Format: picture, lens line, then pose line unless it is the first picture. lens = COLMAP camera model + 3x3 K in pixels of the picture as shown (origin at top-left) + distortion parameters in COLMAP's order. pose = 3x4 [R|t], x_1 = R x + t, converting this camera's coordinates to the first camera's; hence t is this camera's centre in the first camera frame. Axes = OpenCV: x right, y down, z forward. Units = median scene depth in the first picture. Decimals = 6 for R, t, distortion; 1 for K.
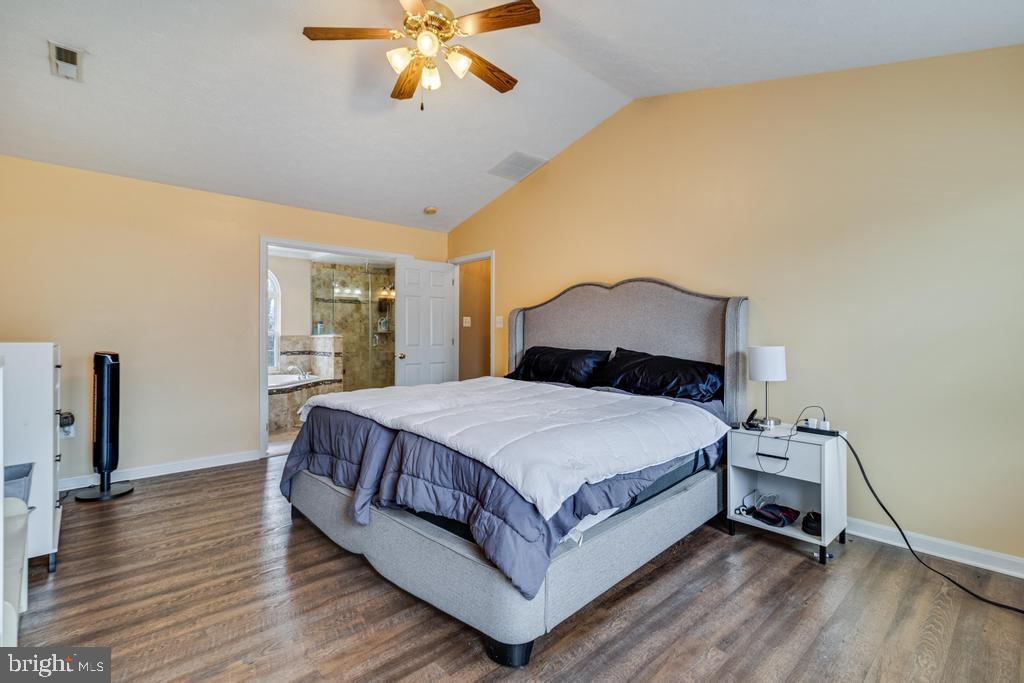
lens RADIAL K [[470.8, 0, 512.7], [0, 470.8, 344.4], [0, 0, 1]] dist [0.001558, -0.000176]
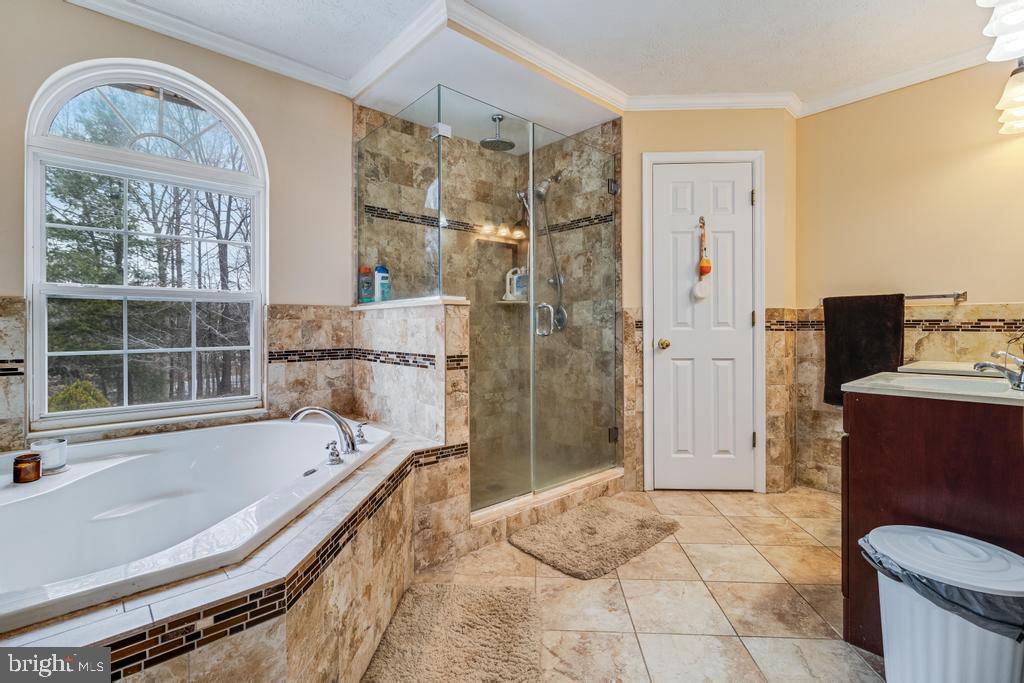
lens RADIAL K [[470.8, 0, 511.5], [0, 470.8, 331.9], [0, 0, 1]] dist [0.001558, -0.000176]
pose [[0.999971, -0.004012, -0.006407, -0.309022], [0.003967, 0.999968, -0.006927, 0.003978], [0.006435, 0.006901, 0.999955, 0.646854]]
